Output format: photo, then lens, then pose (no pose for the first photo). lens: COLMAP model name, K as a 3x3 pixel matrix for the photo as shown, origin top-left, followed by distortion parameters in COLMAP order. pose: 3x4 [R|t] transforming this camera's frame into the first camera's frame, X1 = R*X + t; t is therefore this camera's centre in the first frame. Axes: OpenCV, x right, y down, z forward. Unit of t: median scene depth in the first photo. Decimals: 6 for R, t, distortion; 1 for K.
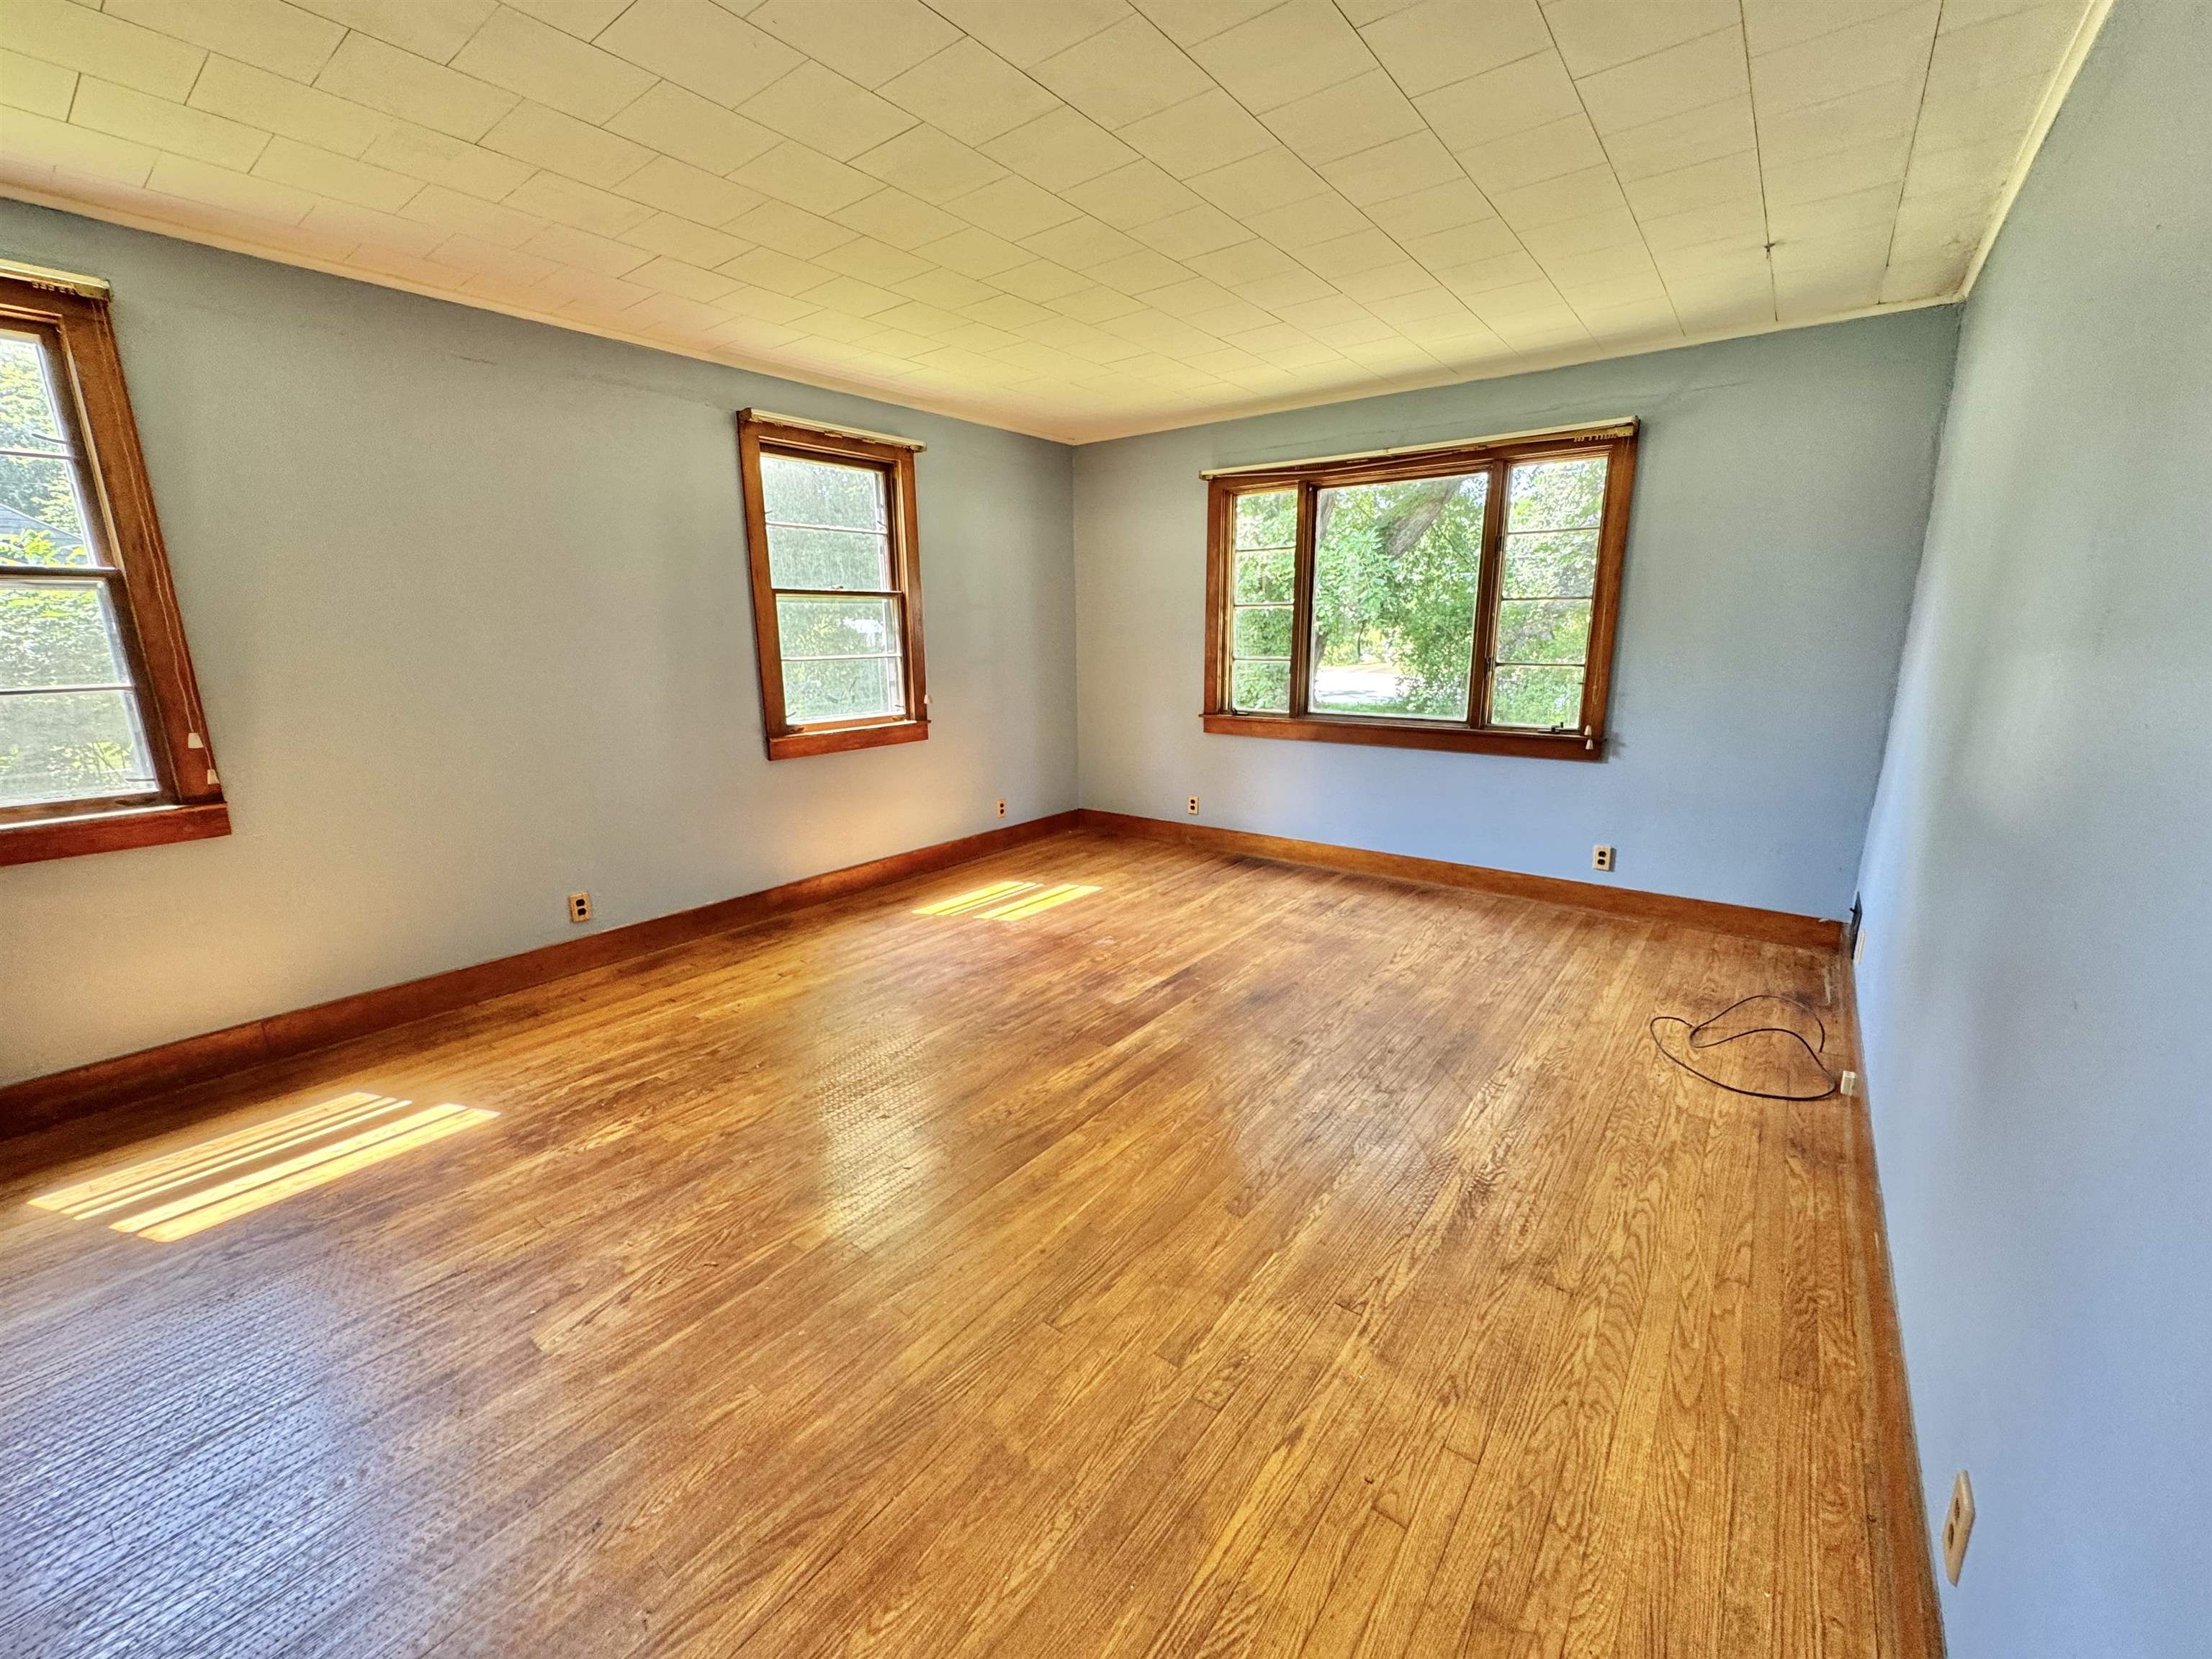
lens RADIAL K [[884.6, 0, 1099.5], [0, 884.6, 836.3], [0, 0, 1]] dist [-0.004128, 0.001009]
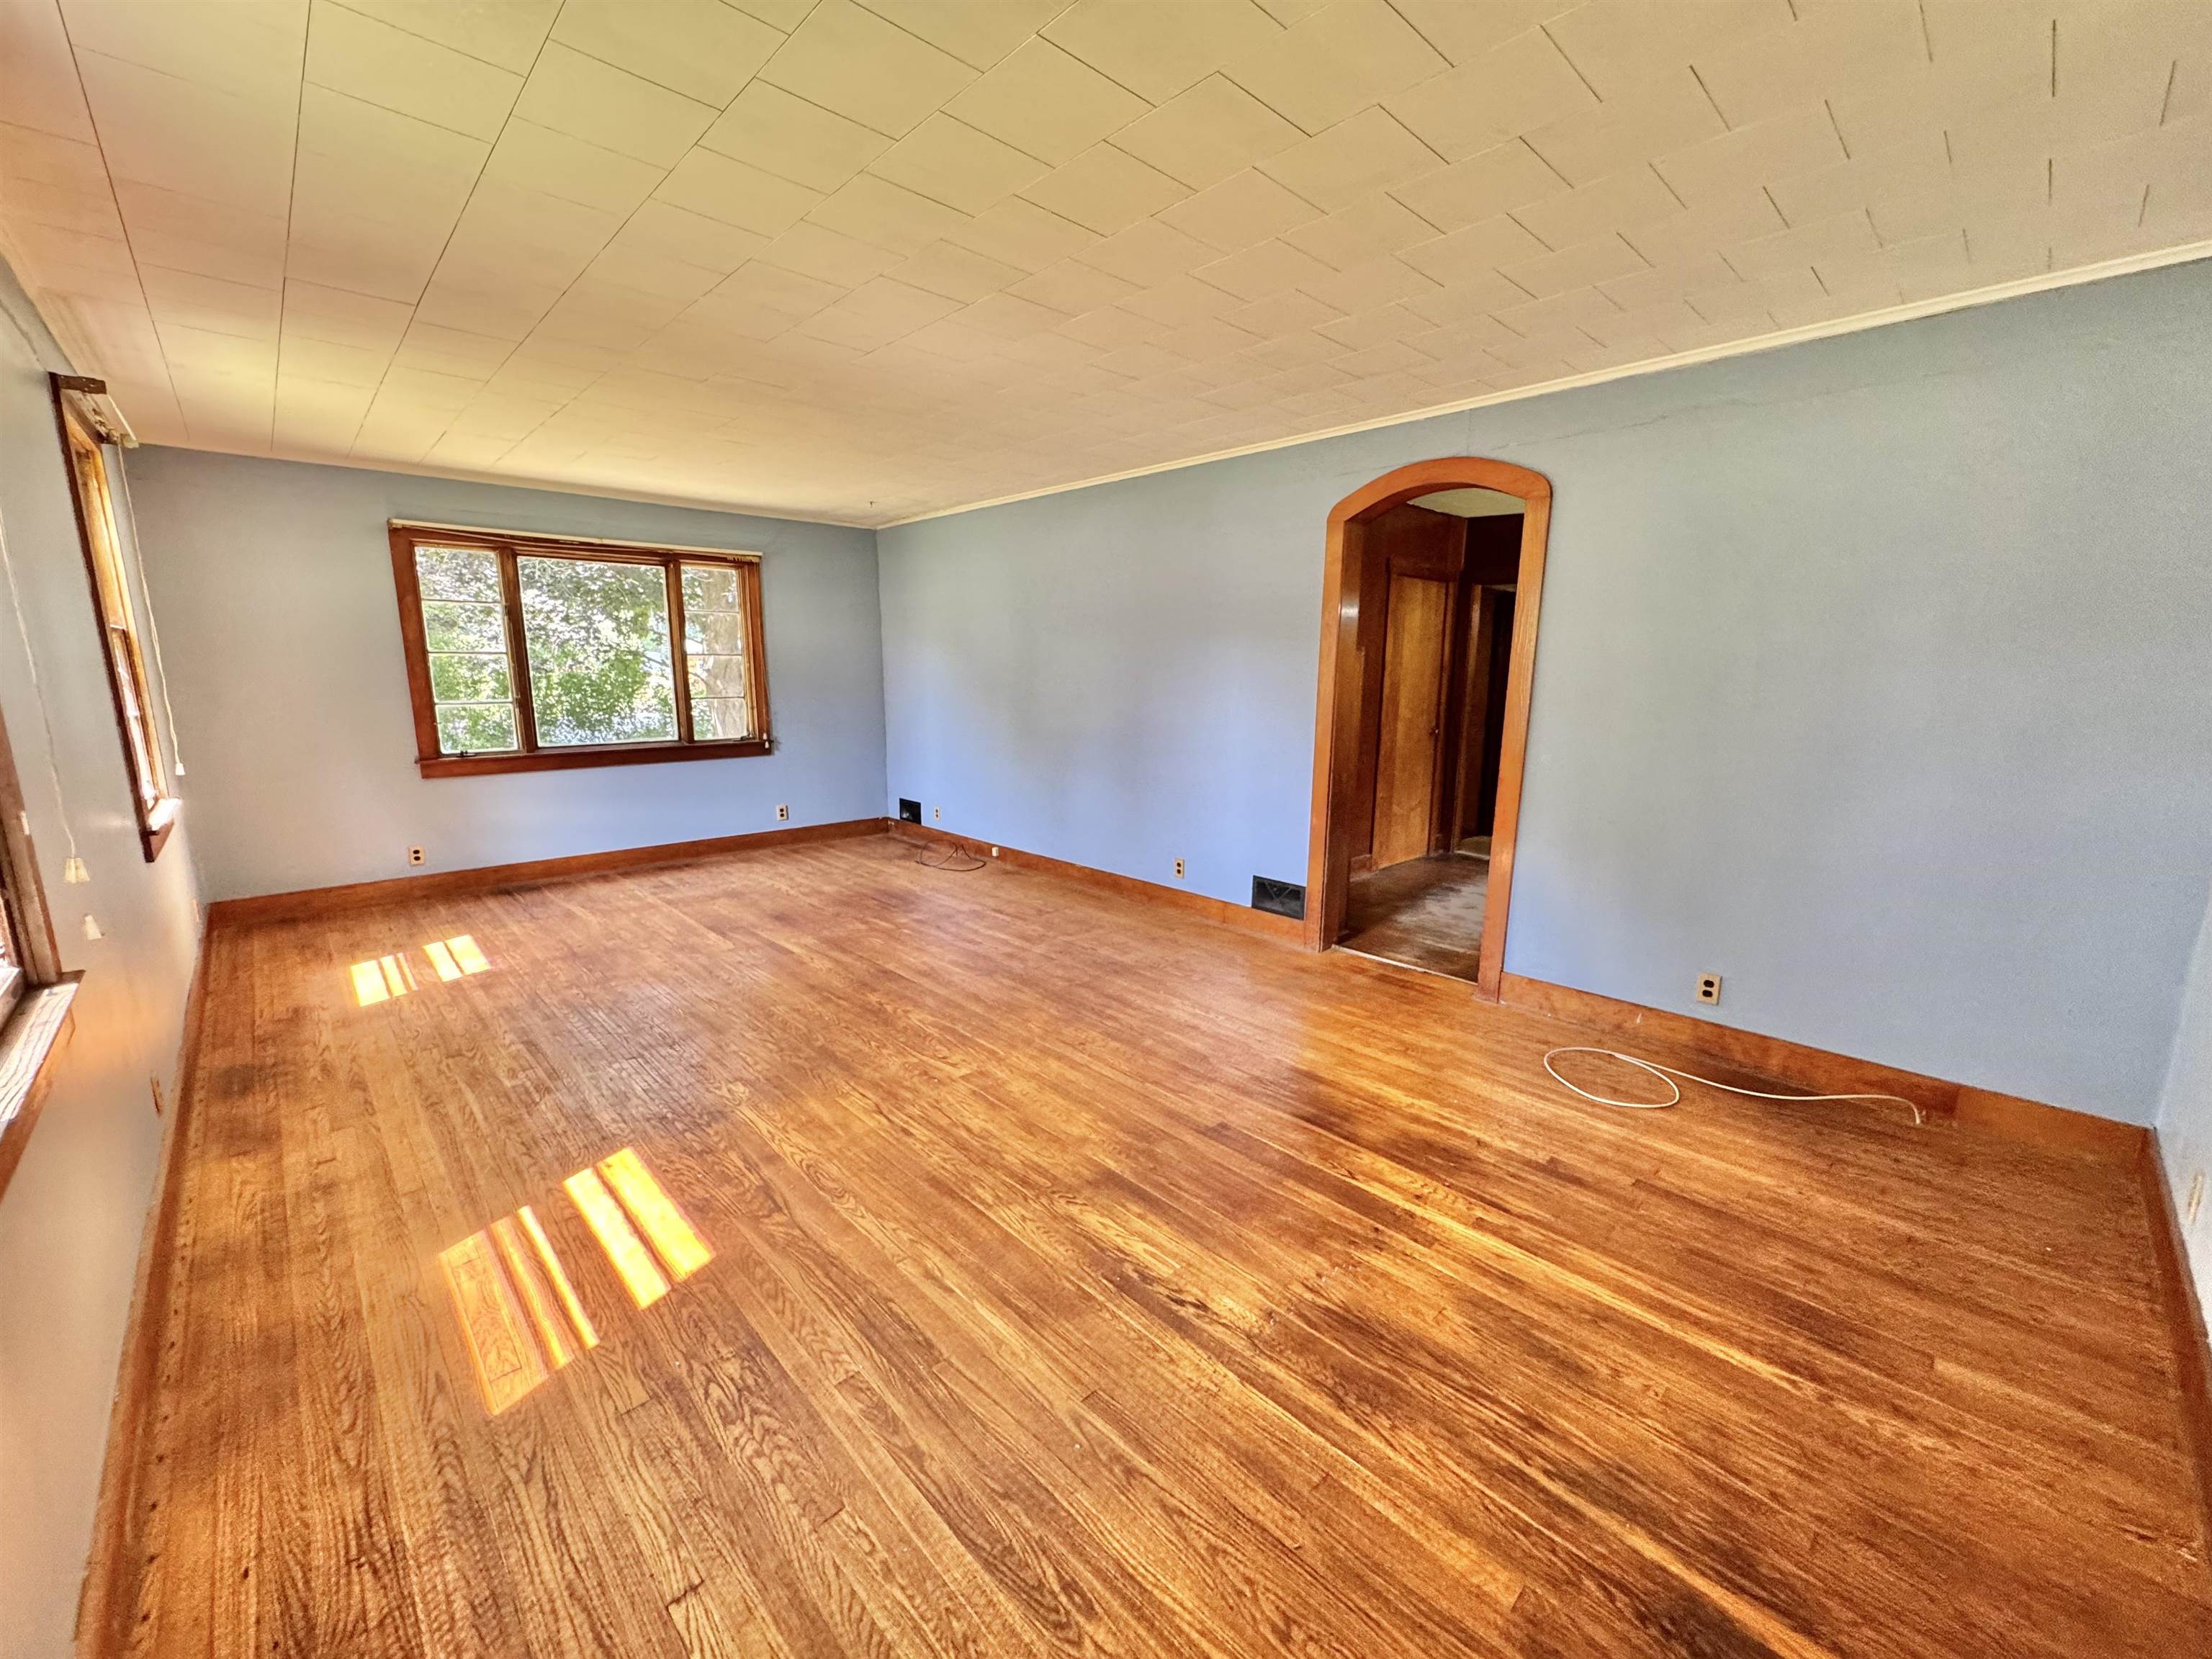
lens RADIAL K [[884.6, 0, 1107.8], [0, 884.6, 828.6], [0, 0, 1]] dist [-0.004128, 0.001009]
pose [[0.147961, -0.171801, 0.973957, -1.087408], [0.220503, 0.965738, 0.136853, -0.044489], [-0.964098, 0.194512, 0.180774, 0.141841]]
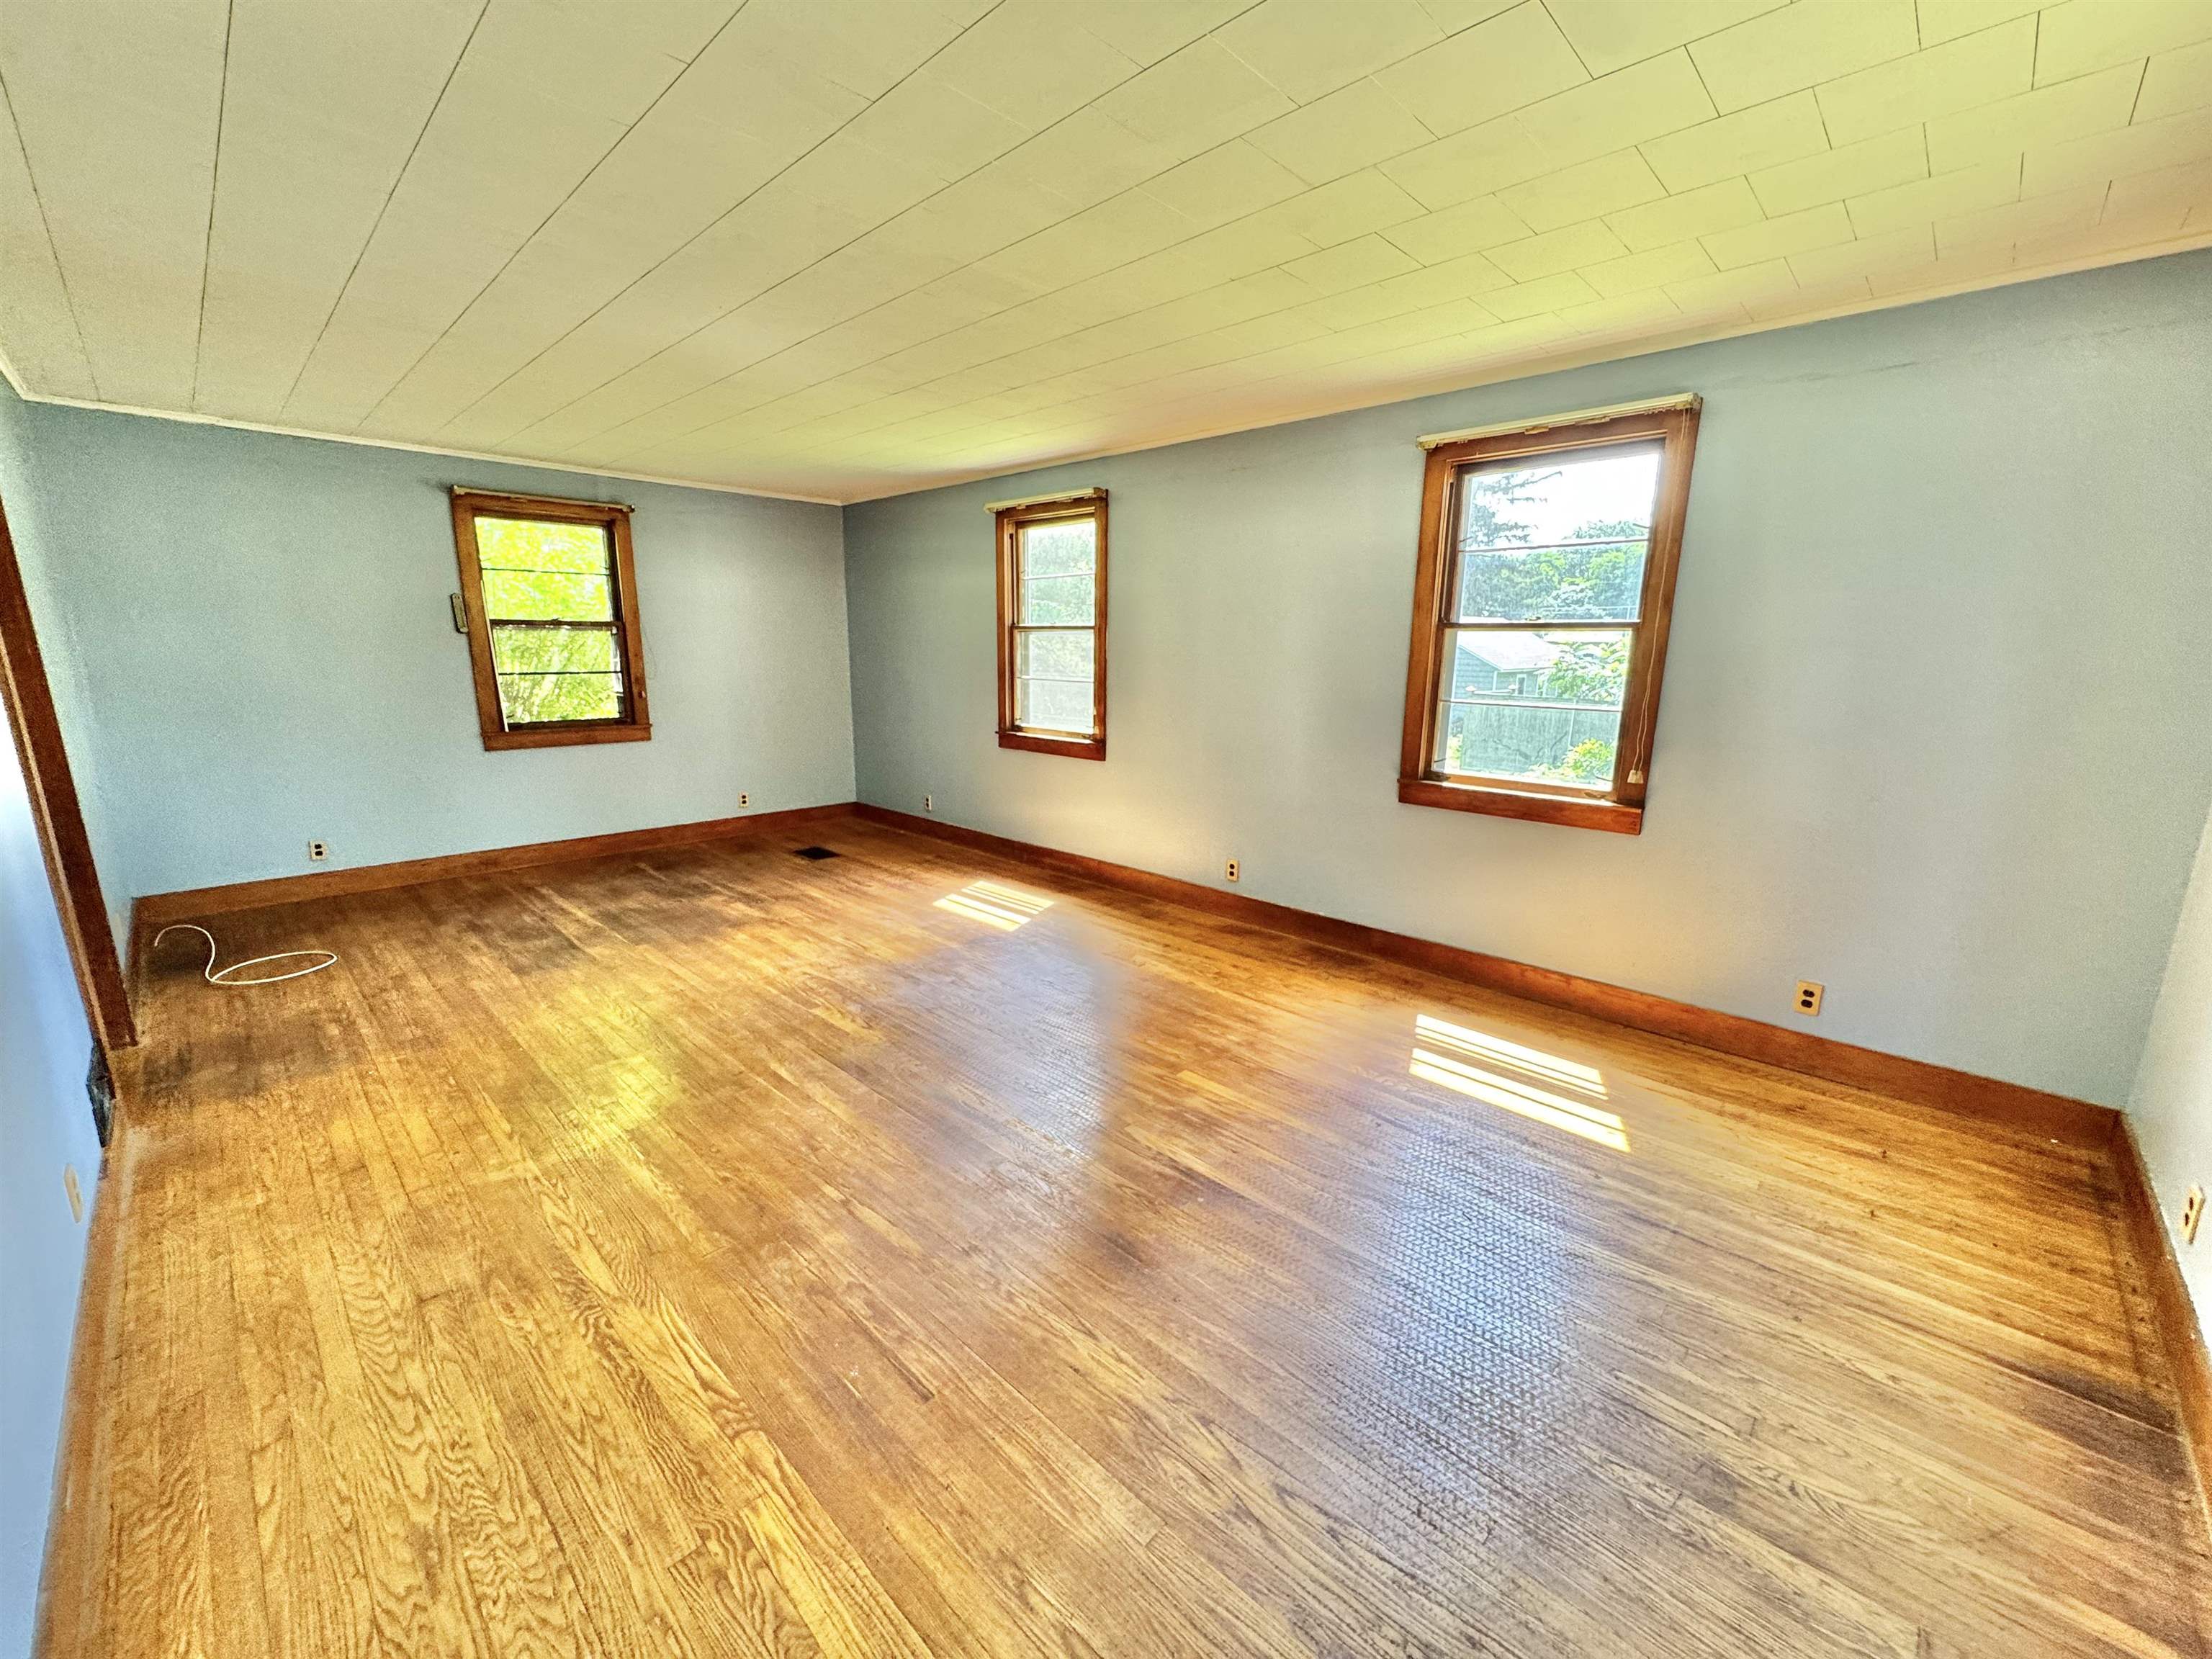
lens RADIAL K [[884.6, 0, 1109.3], [0, 884.6, 831.3], [0, 0, 1]] dist [-0.004128, 0.001009]
pose [[-0.106381, 0.216581, -0.970451, 0.689269], [-0.238345, 0.941981, 0.236355, -0.239155], [0.965337, 0.256446, -0.048588, 0.865230]]
